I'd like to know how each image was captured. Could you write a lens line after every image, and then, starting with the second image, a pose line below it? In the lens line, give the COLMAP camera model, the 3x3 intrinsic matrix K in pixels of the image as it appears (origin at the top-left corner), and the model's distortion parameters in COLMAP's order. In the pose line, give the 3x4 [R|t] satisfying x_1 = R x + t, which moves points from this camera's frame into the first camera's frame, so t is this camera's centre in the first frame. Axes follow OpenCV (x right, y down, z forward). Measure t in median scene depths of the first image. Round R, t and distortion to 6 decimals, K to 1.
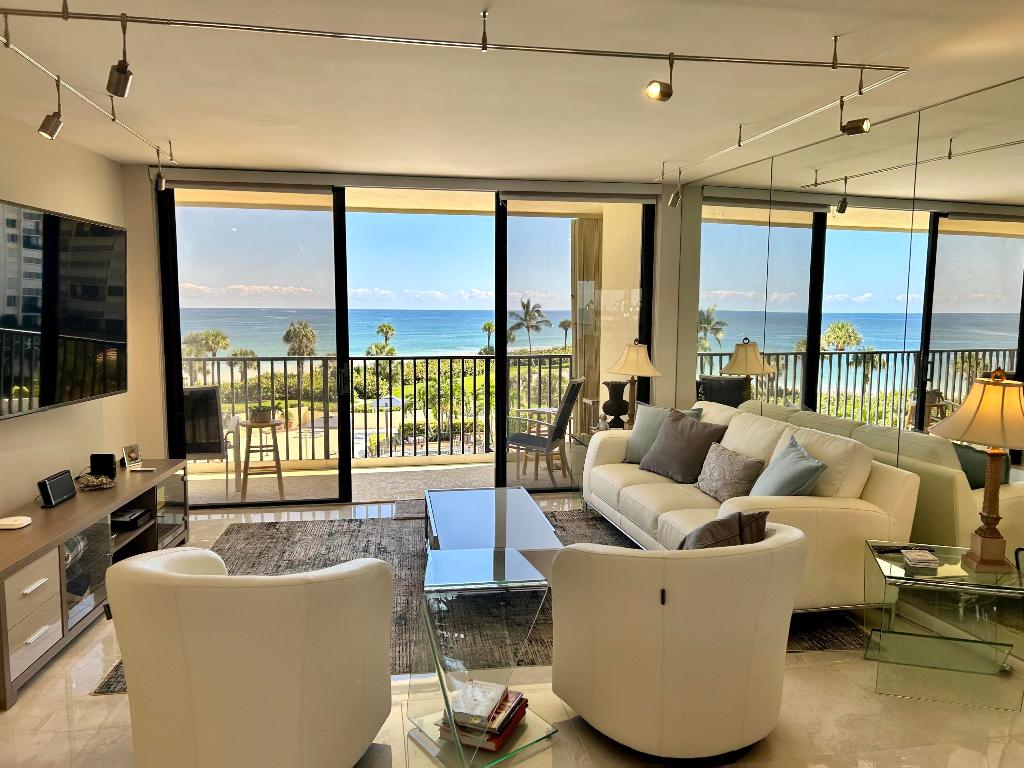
lens RADIAL K [[775.1, 0, 512.0], [0, 775.1, 384.0], [0, 0, 1]] dist [0.030733, -0.002858]
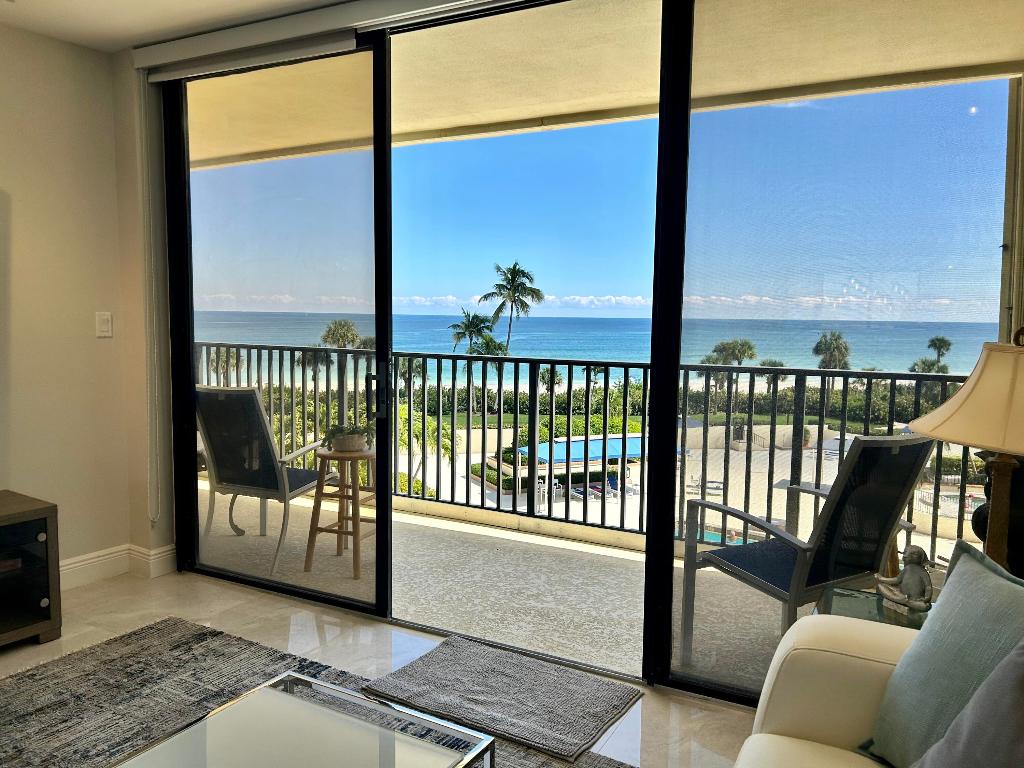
lens RADIAL K [[775.1, 0, 512.0], [0, 775.1, 384.0], [0, 0, 1]] dist [0.030733, -0.002858]
pose [[0.779841, 0.060667, -0.623031, 0.101385], [-0.069841, 0.997511, 0.009713, -0.012206], [0.622070, 0.035939, 0.782137, 0.326459]]
